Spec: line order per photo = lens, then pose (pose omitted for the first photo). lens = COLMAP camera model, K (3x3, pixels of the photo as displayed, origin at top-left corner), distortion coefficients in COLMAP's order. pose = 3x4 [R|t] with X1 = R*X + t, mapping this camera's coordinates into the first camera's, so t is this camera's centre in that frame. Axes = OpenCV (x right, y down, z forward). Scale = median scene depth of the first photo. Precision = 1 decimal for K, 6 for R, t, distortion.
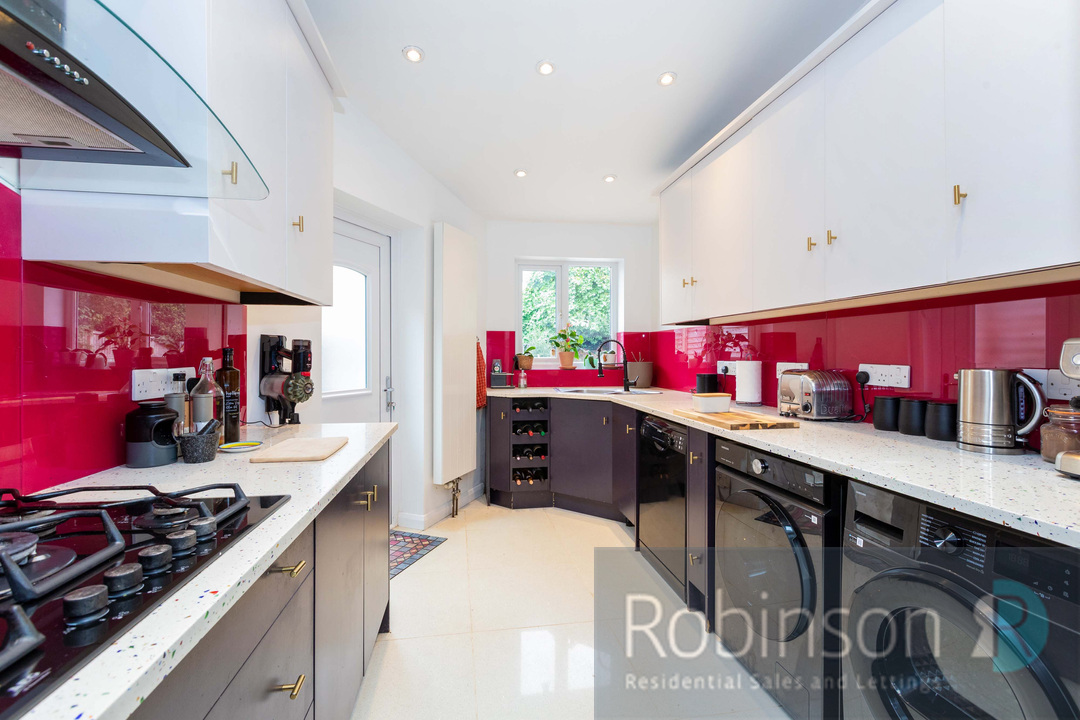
lens RADIAL K [[472.1, 0, 536.0], [0, 472.1, 356.3], [0, 0, 1]] dist [-0.002381, 0.000370]
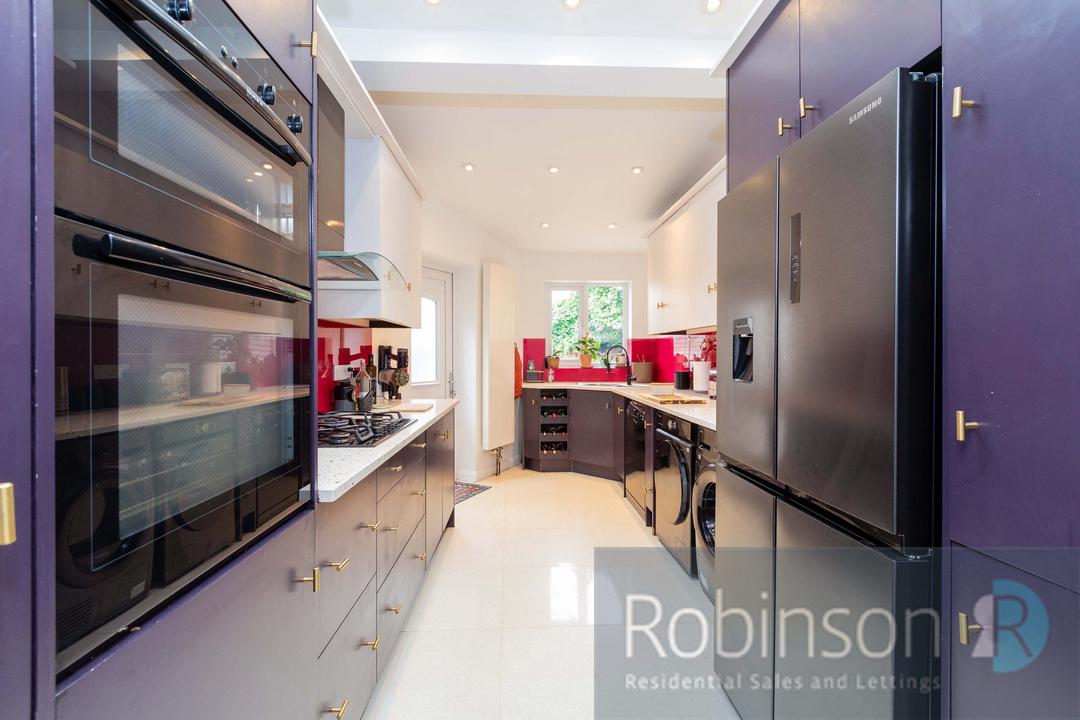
lens RADIAL K [[472.1, 0, 536.0], [0, 472.1, 356.3], [0, 0, 1]] dist [-0.002381, 0.000370]
pose [[0.993810, -0.000122, -0.111091, 0.086072], [-0.000090, 0.999998, -0.001910, -0.002558], [0.111091, 0.001908, 0.993808, -0.335594]]
